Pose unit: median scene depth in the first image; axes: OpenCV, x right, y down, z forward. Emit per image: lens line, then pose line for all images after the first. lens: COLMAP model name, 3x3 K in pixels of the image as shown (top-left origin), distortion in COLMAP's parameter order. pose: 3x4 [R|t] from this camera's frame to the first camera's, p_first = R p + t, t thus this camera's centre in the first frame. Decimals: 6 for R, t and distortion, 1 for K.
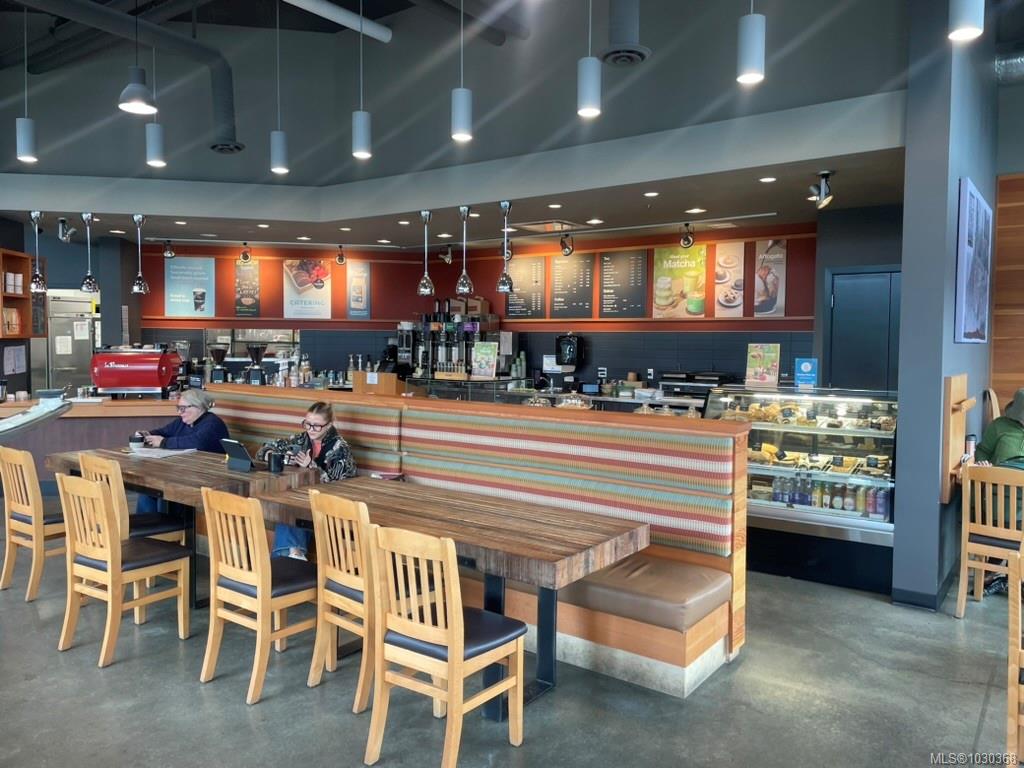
lens RADIAL K [[783.1, 0, 511.6], [0, 783.1, 381.0], [0, 0, 1]] dist [0.008126, 0.001363]
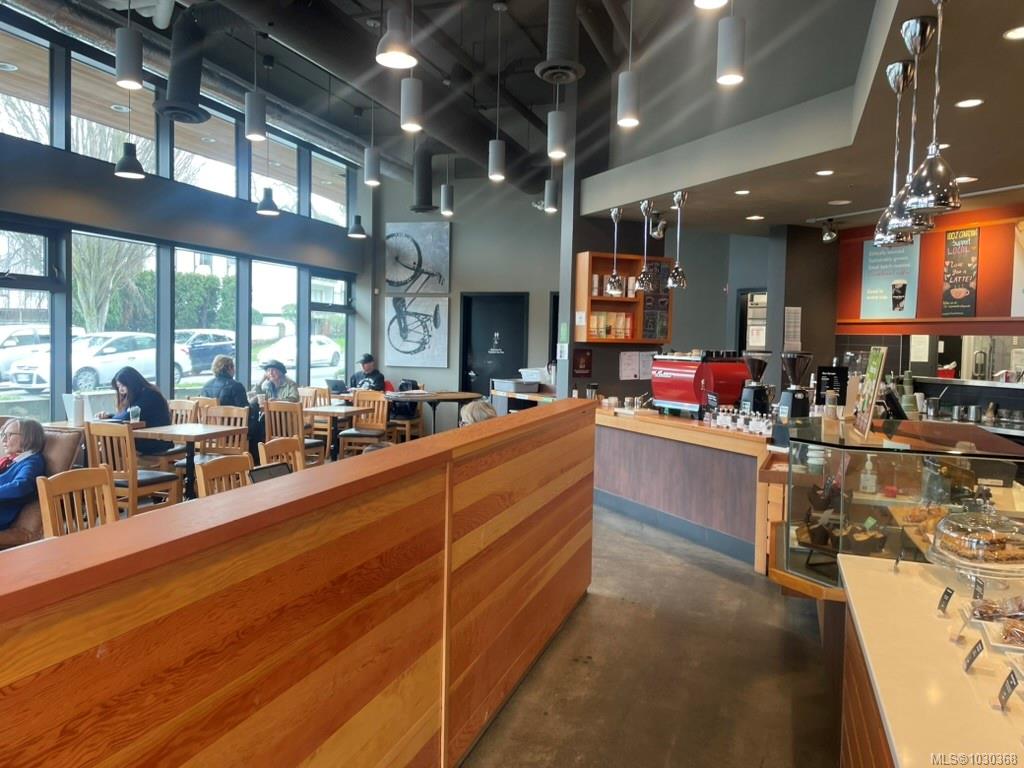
lens RADIAL K [[783.1, 0, 511.1], [0, 783.1, 383.1], [0, 0, 1]] dist [0.008126, 0.001363]
pose [[0.296912, 0.049320, -0.953630, 0.192092], [-0.071393, 0.997017, 0.029336, -0.018065], [0.952232, 0.059373, 0.299548, 0.445950]]
